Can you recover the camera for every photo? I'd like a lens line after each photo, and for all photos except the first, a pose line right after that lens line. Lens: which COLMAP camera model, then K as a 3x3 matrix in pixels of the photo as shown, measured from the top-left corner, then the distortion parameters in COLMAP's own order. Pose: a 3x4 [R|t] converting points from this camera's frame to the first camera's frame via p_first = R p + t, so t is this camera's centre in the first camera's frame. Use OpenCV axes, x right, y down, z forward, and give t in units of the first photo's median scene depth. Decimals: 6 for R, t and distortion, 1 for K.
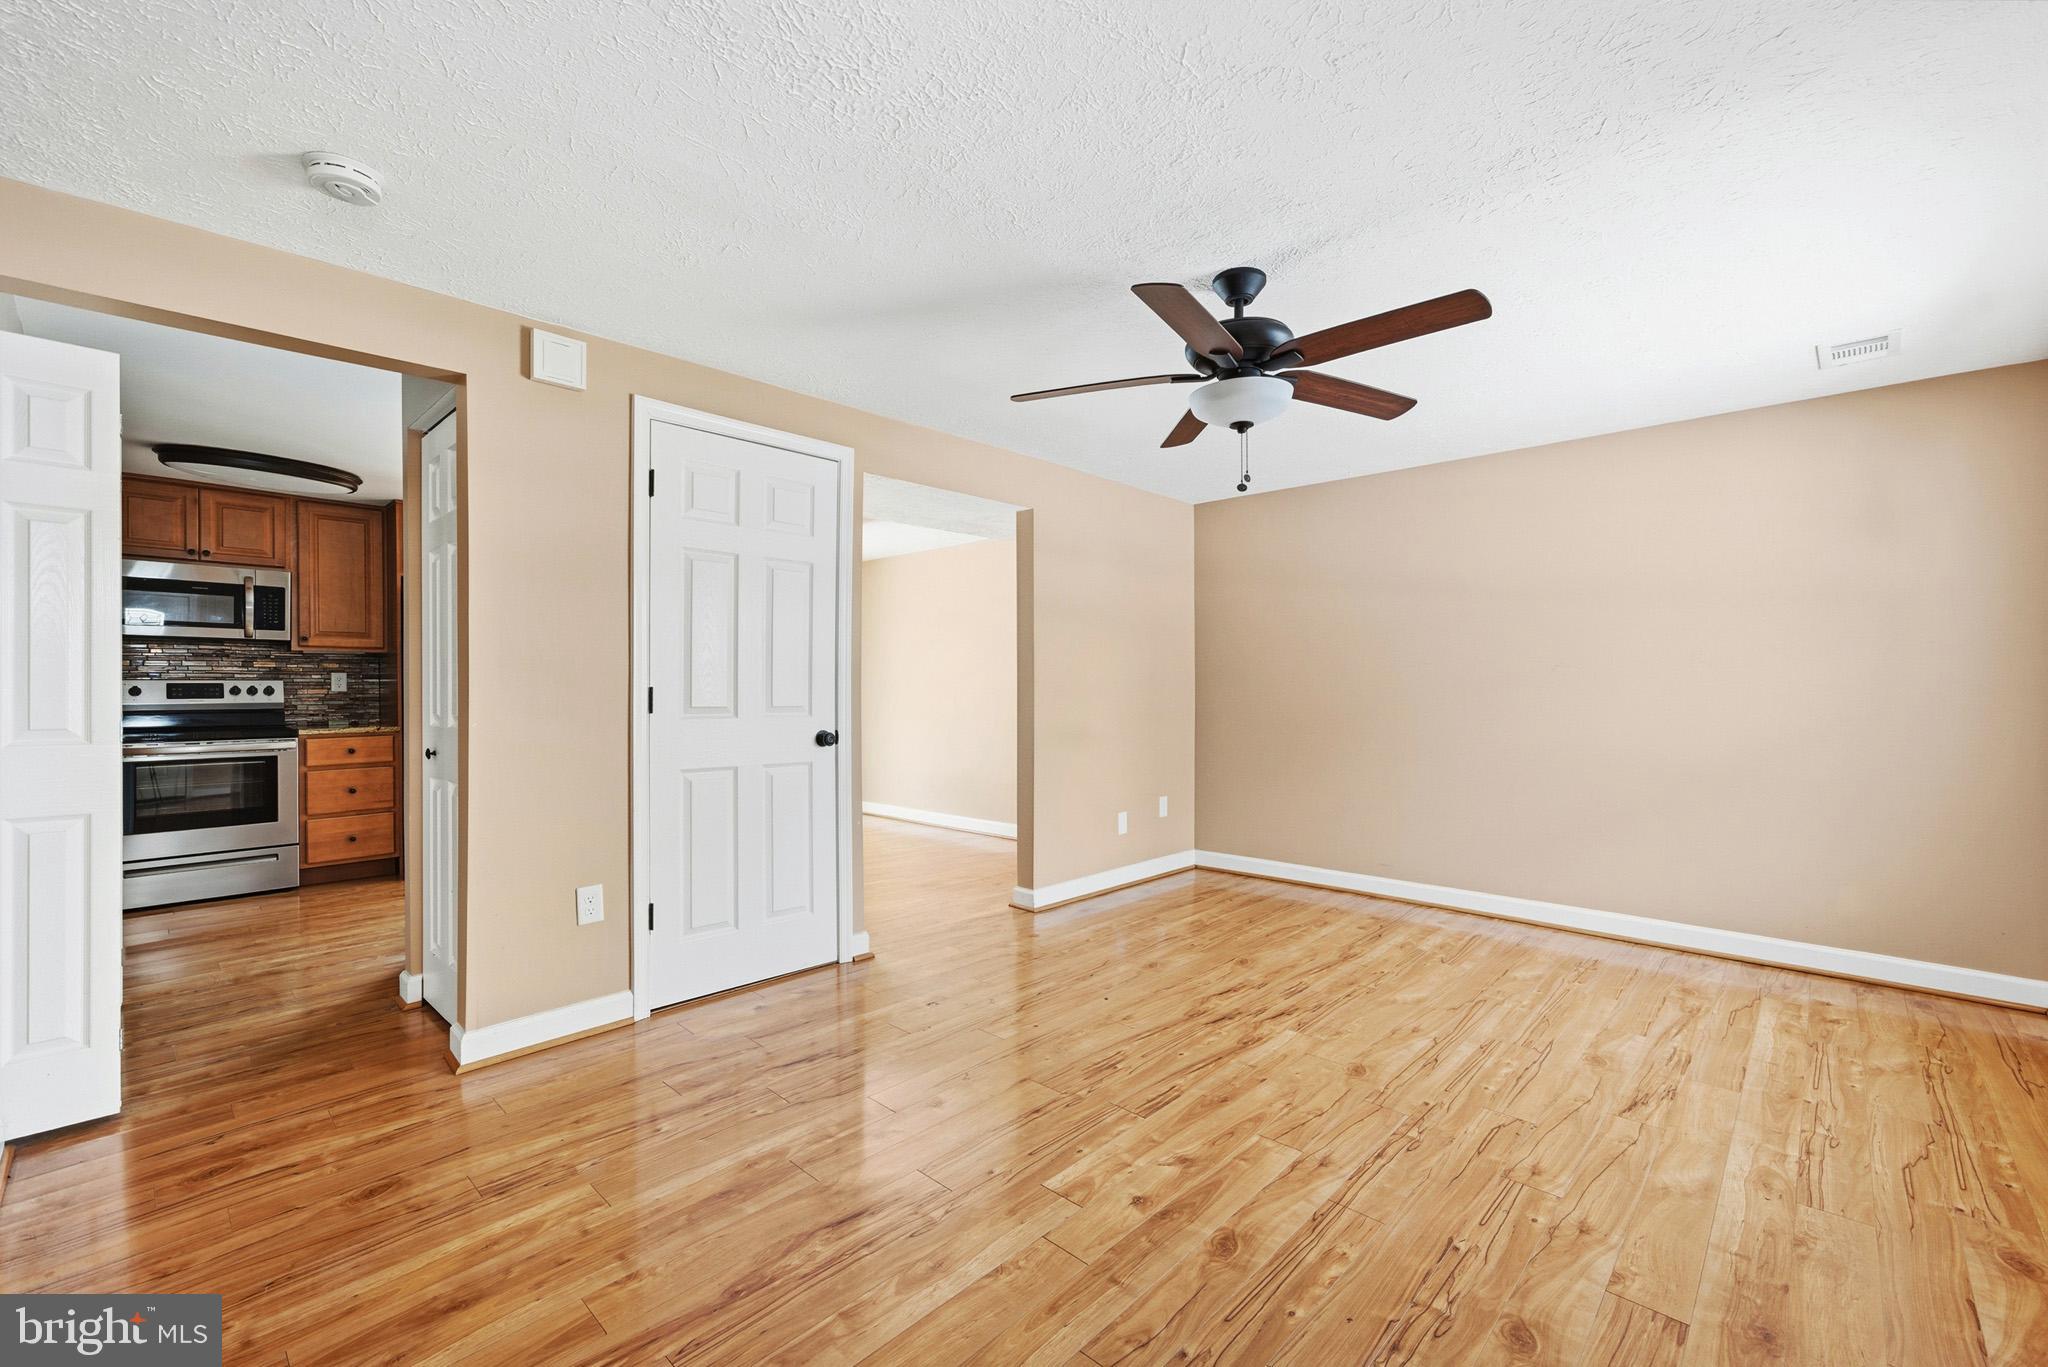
lens RADIAL K [[837.0, 0, 1061.9], [0, 837.0, 681.0], [0, 0, 1]] dist [-0.010257, -0.000599]
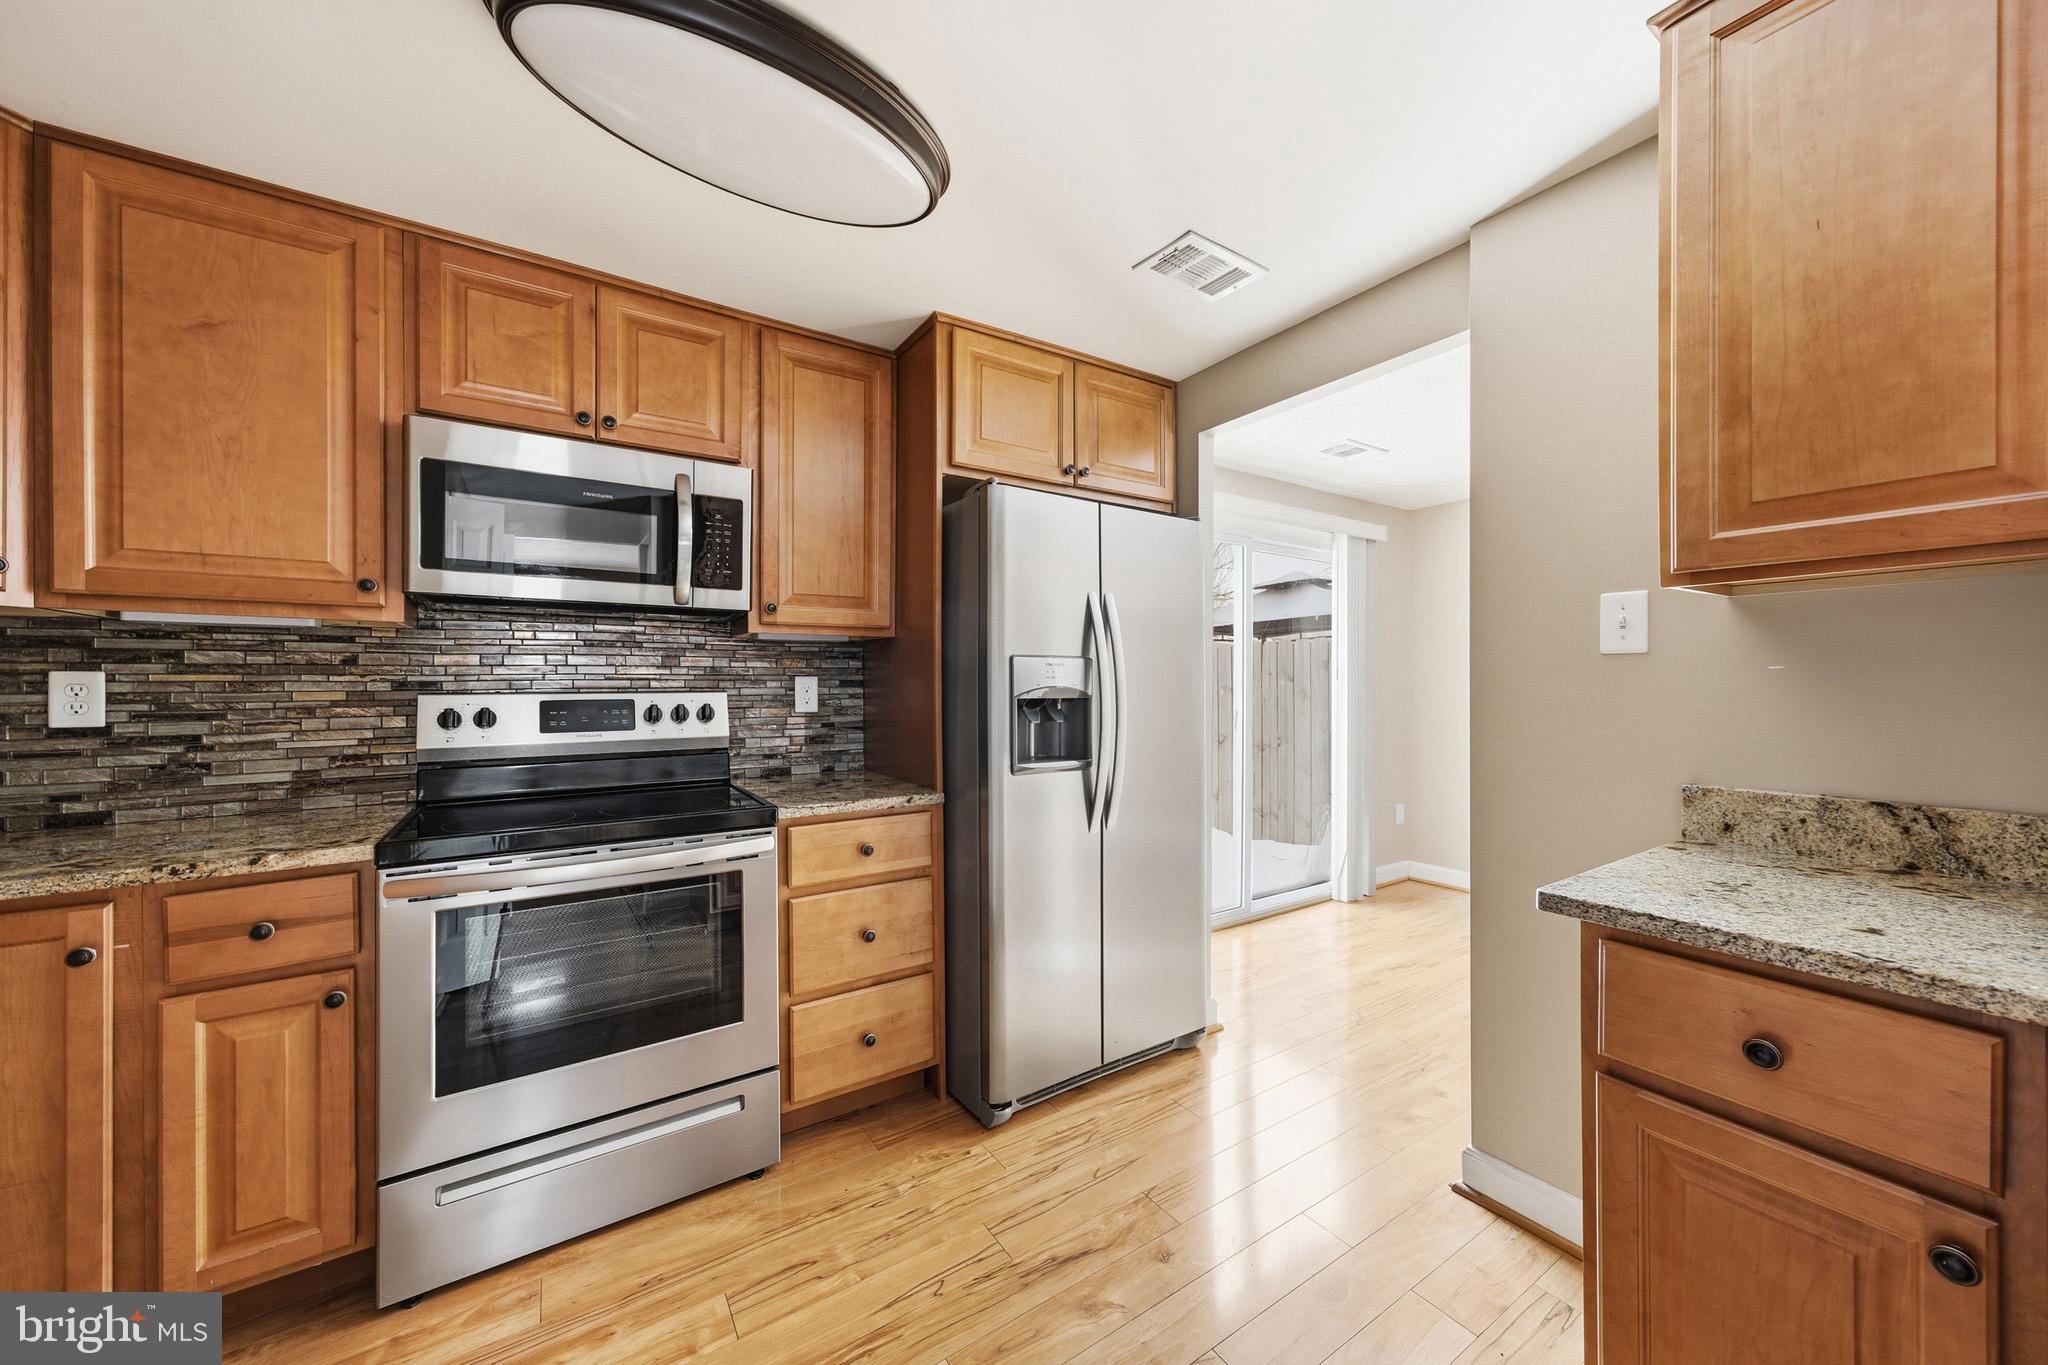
lens RADIAL K [[728.9, 0, 1019.0], [0, 728.9, 674.2], [0, 0, 1]] dist [-0.012519, 0.000083]
pose [[0.964143, 0.002523, -0.265370, -0.674879], [-0.002624, 0.999997, -0.000026, -0.013339], [0.265369, 0.000721, 0.964147, 0.640855]]
